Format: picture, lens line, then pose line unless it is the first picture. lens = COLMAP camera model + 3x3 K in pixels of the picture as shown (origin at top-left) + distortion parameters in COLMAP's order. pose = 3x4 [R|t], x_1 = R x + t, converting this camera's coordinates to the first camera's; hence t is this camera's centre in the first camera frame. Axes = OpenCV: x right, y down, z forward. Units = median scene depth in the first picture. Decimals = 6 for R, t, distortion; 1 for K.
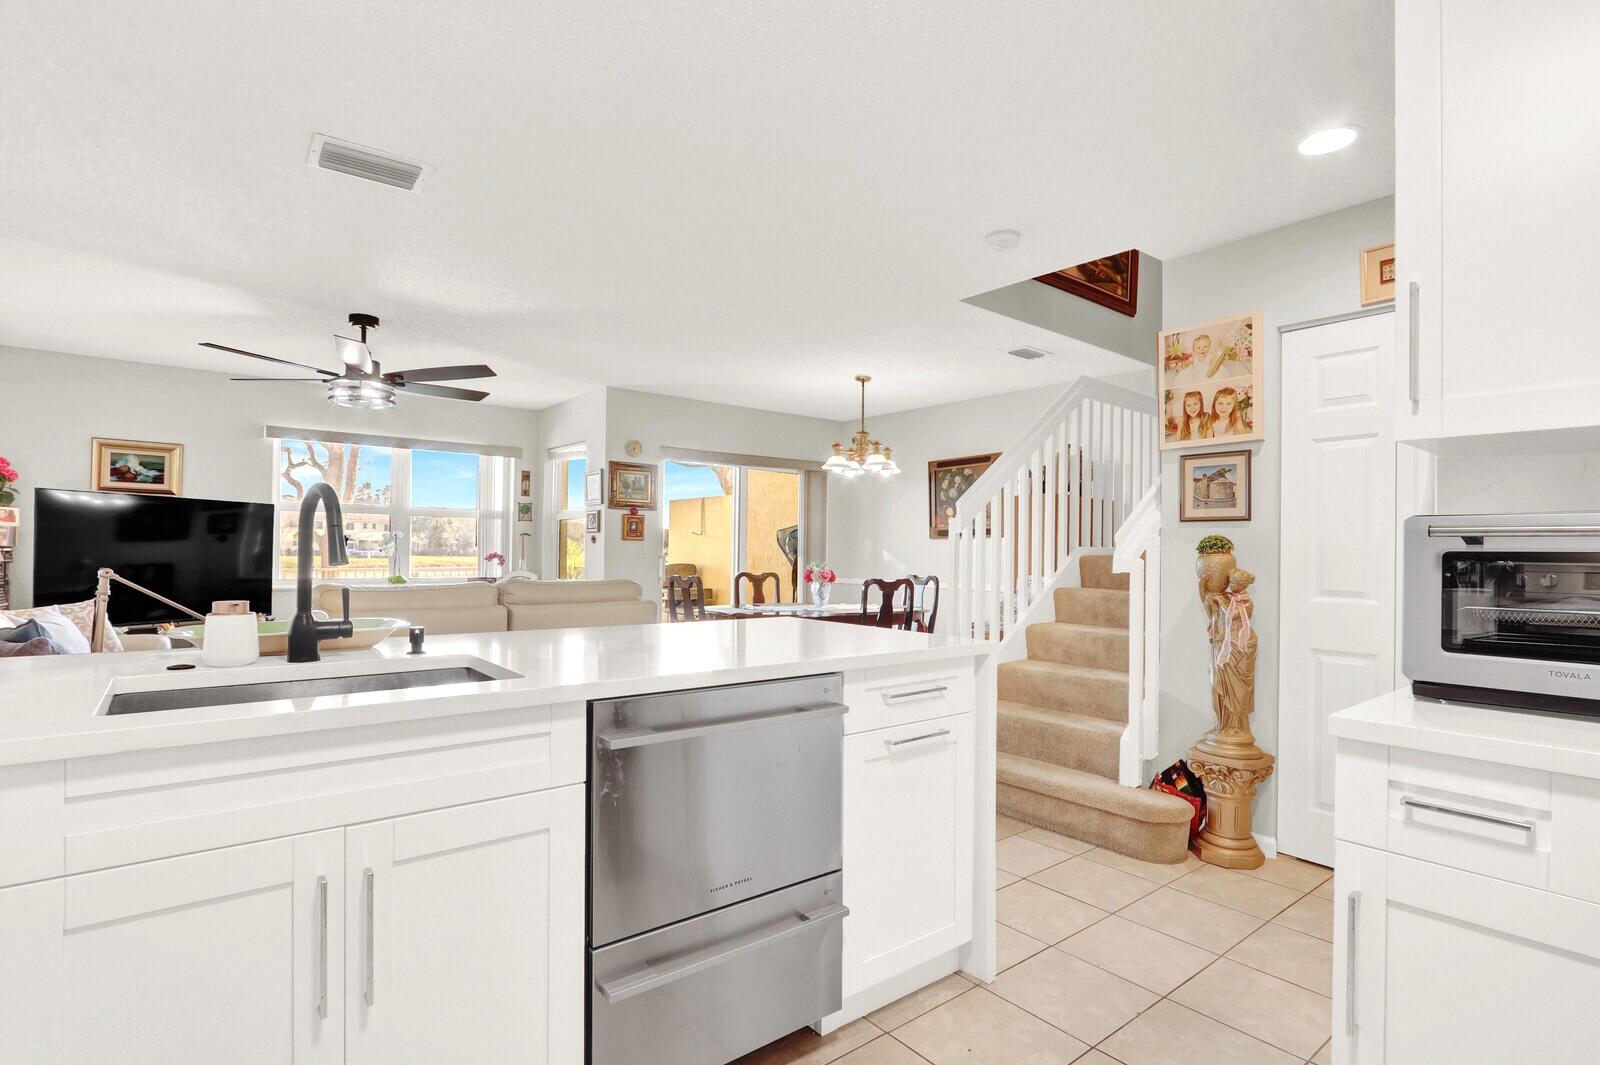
lens RADIAL K [[787.0, 0, 797.3], [0, 787.0, 549.7], [0, 0, 1]] dist [-0.002993, 0.000006]
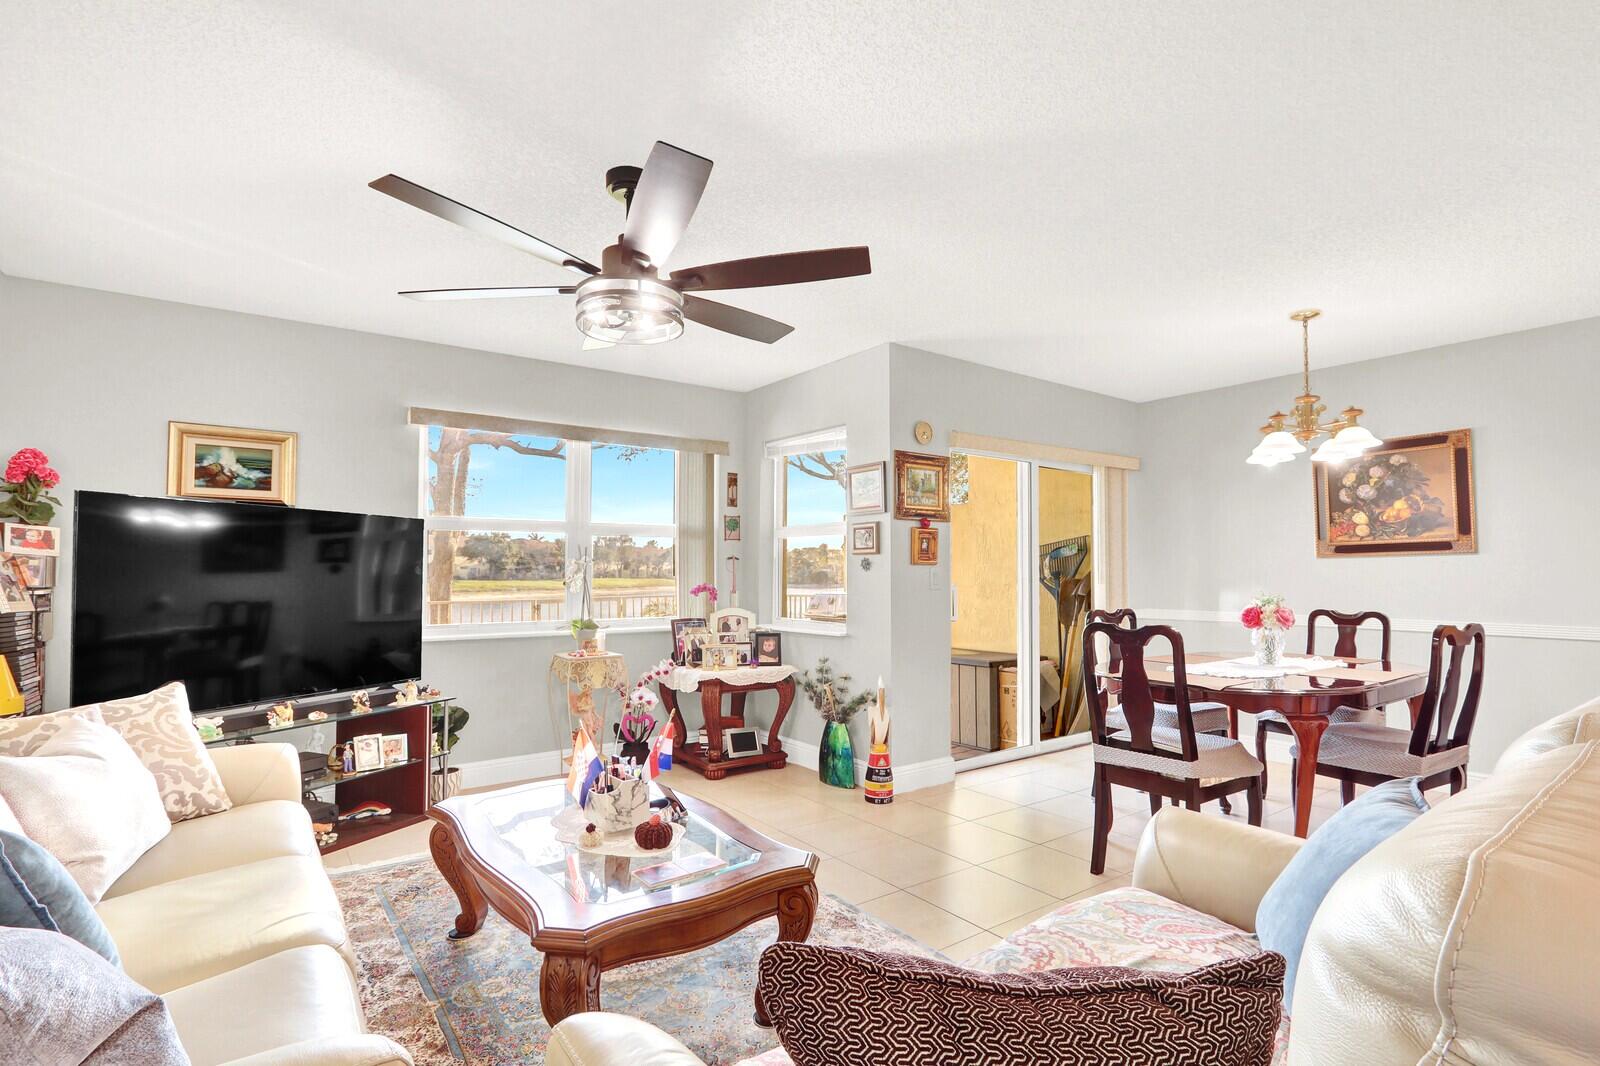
lens RADIAL K [[765.3, 0, 809.9], [0, 765.3, 558.0], [0, 0, 1]] dist [-0.009605, -0.000263]
pose [[0.999249, -0.012560, -0.036650, -0.290310], [0.011982, 0.999801, -0.015955, -0.008617], [0.036843, 0.015504, 0.999201, 0.329553]]
